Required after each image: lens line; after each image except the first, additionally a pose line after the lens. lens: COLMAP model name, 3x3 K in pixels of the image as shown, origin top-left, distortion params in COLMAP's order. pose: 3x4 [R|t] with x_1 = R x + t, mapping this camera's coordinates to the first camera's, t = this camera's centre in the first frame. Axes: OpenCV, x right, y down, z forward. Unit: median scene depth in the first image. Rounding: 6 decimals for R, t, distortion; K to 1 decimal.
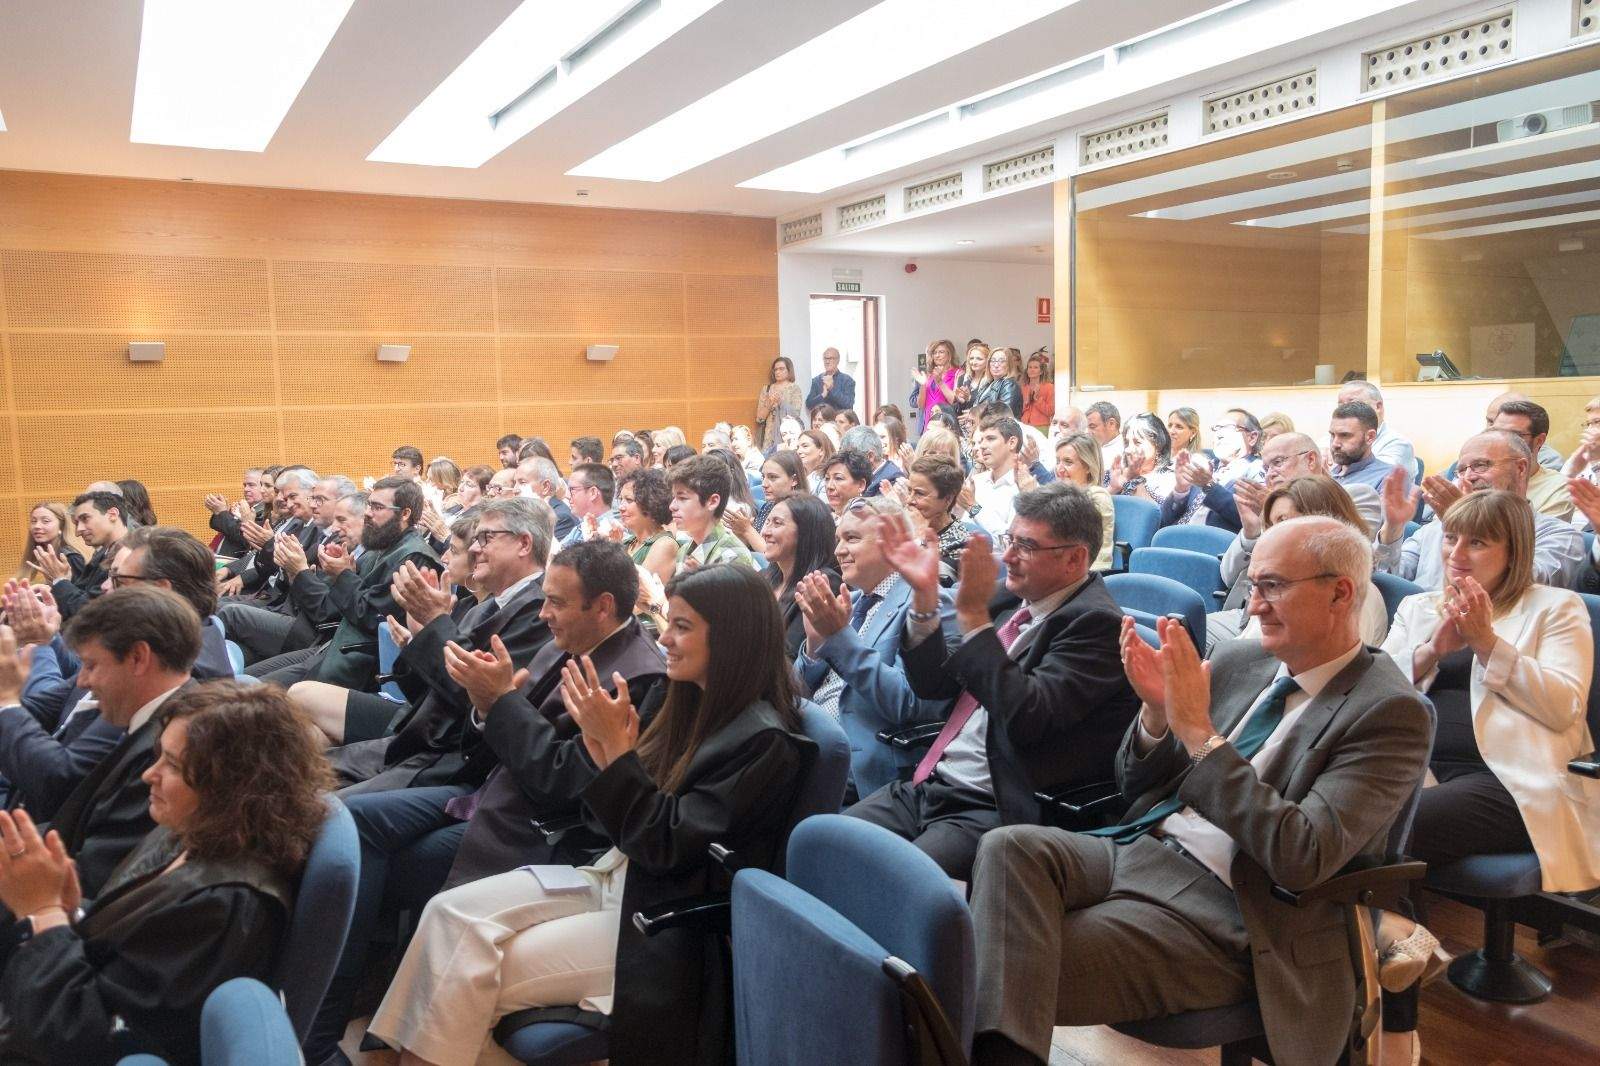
lens RADIAL K [[1240.2, 0, 797.3], [0, 1240.2, 505.2], [0, 0, 1]] dist [-0.021965, 0.000201]
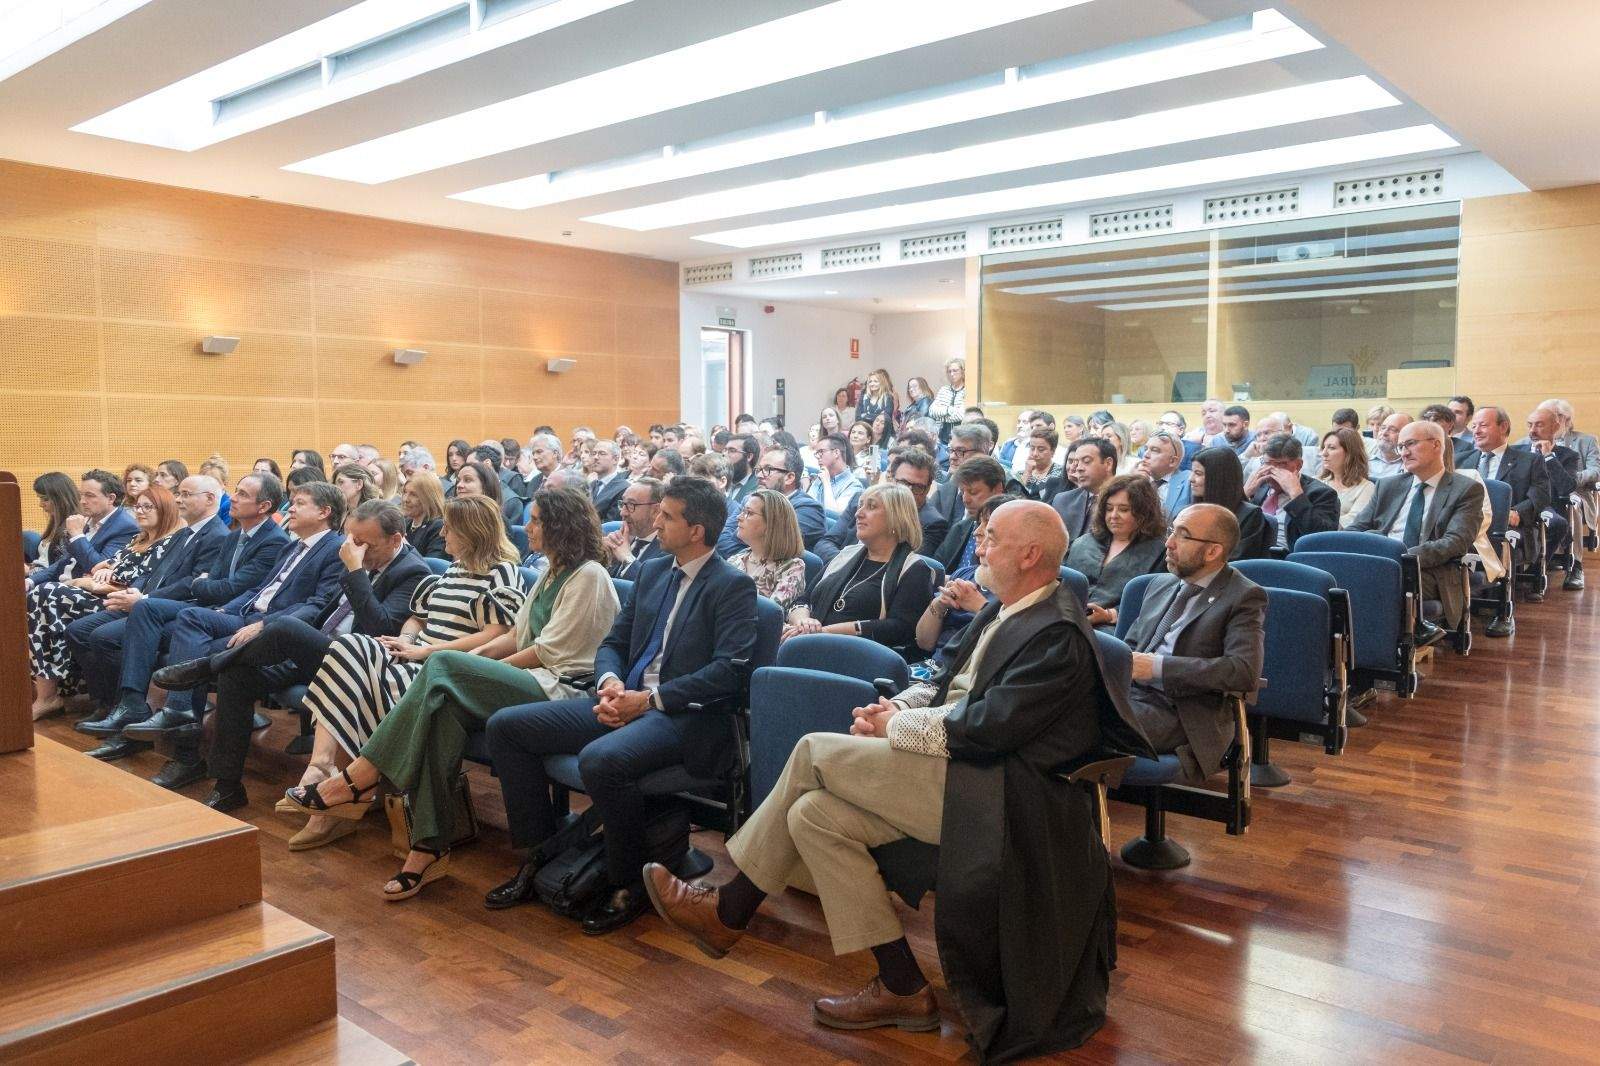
lens RADIAL K [[1243.9, 0, 818.9], [0, 1243.9, 532.2], [0, 0, 1]] dist [-0.028219, 0.052602]
pose [[0.933487, -0.005080, 0.358575, -0.411799], [0.009352, 0.999904, -0.010178, 0.060423], [-0.358489, 0.012855, 0.933445, -0.239921]]
